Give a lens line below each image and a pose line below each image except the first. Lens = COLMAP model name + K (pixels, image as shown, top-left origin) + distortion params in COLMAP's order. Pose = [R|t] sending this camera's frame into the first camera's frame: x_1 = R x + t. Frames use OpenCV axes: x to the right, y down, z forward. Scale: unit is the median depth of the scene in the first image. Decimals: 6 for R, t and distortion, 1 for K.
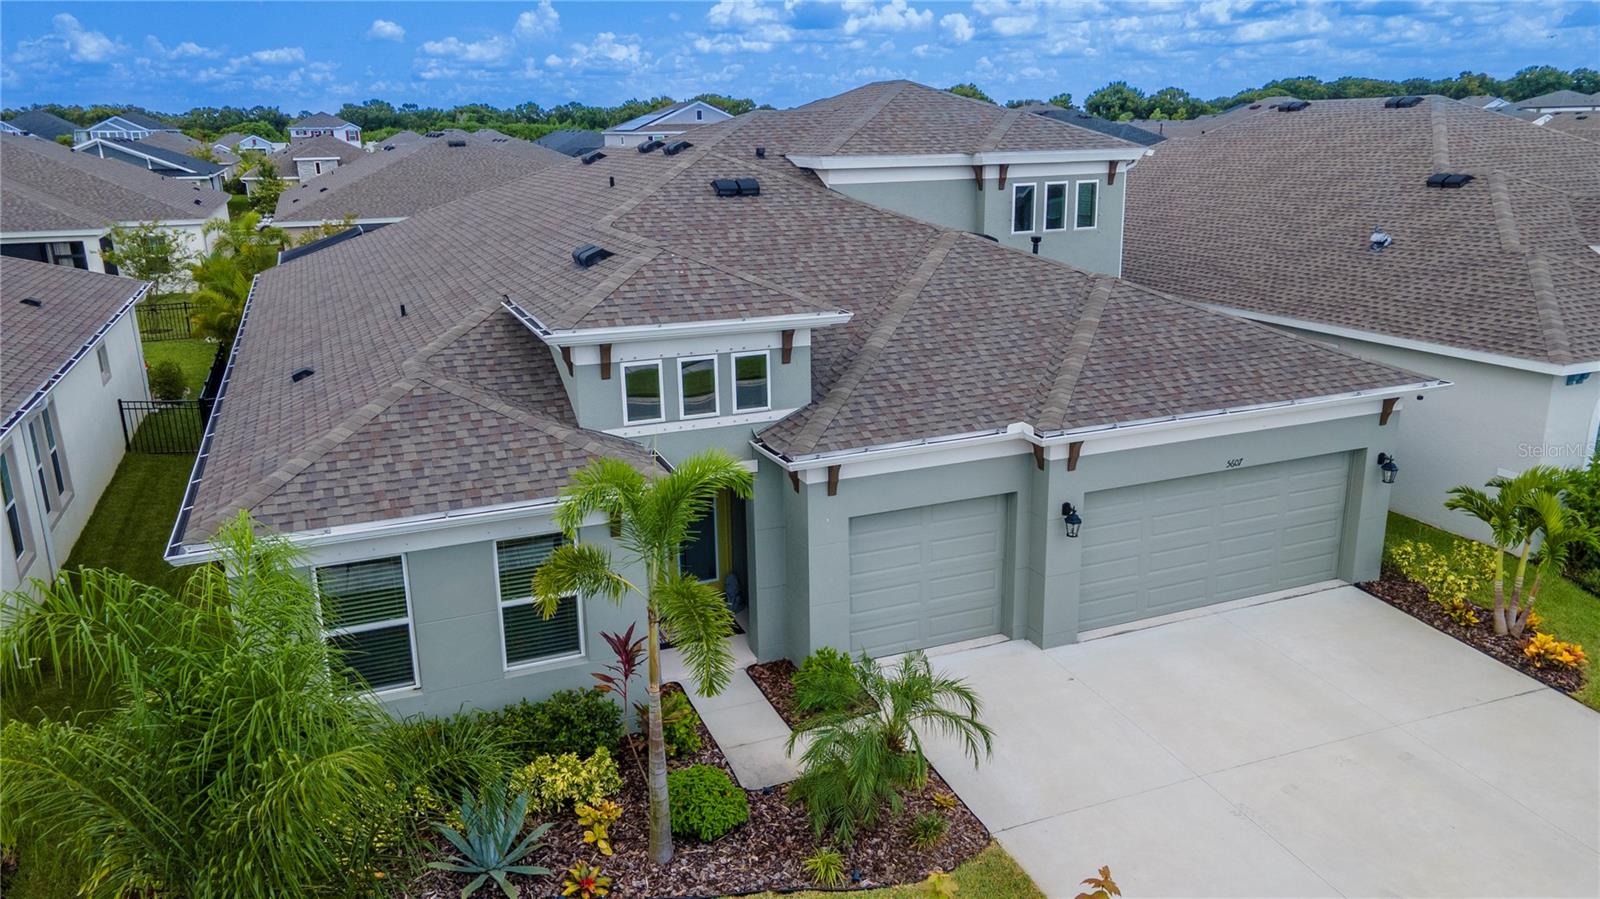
lens RADIAL K [[1155.7, 0, 809.2], [0, 1155.7, 452.3], [0, 0, 1]] dist [0.039783, 0.016733]
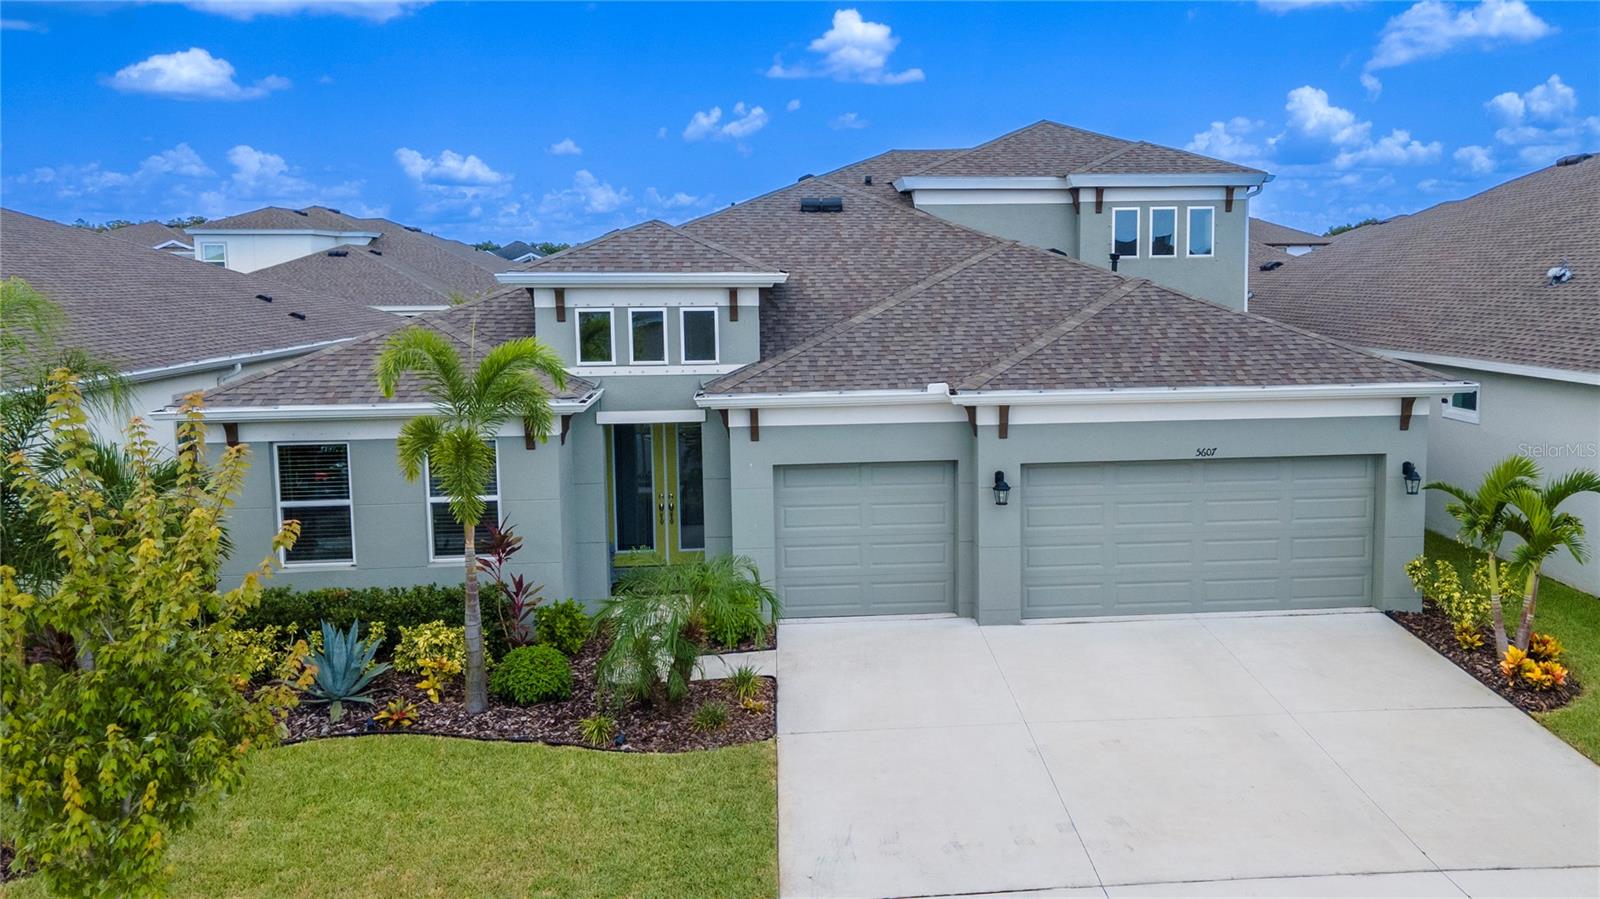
lens RADIAL K [[1268.1, 0, 888.9], [0, 1268.1, 410.3], [0, 0, 1]] dist [0.040753, 0.003741]
pose [[0.954586, 0.038753, -0.295405, 0.444700], [-0.085843, 0.985232, -0.148149, 0.158950], [0.285302, 0.166780, 0.943815, -0.062475]]
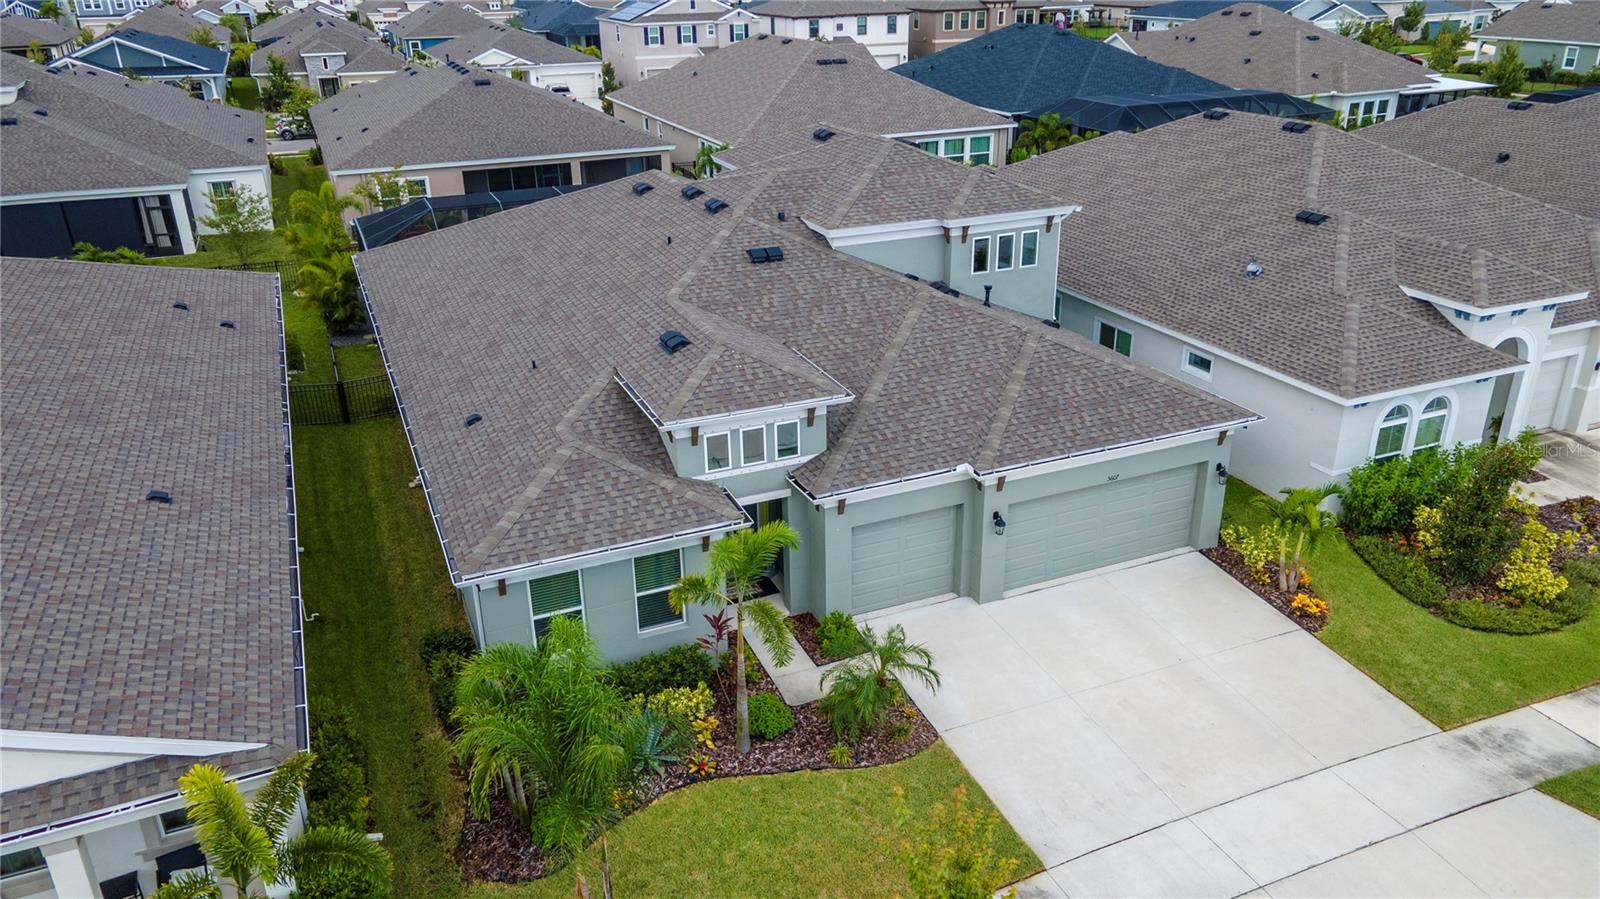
lens RADIAL K [[1155.7, 0, 809.2], [0, 1155.7, 452.3], [0, 0, 1]] dist [0.039783, 0.016733]
pose [[0.999925, -0.003617, 0.011692, -0.036718], [0.002053, 0.991361, 0.131146, -0.226258], [-0.012065, -0.131112, 0.991294, -0.464431]]
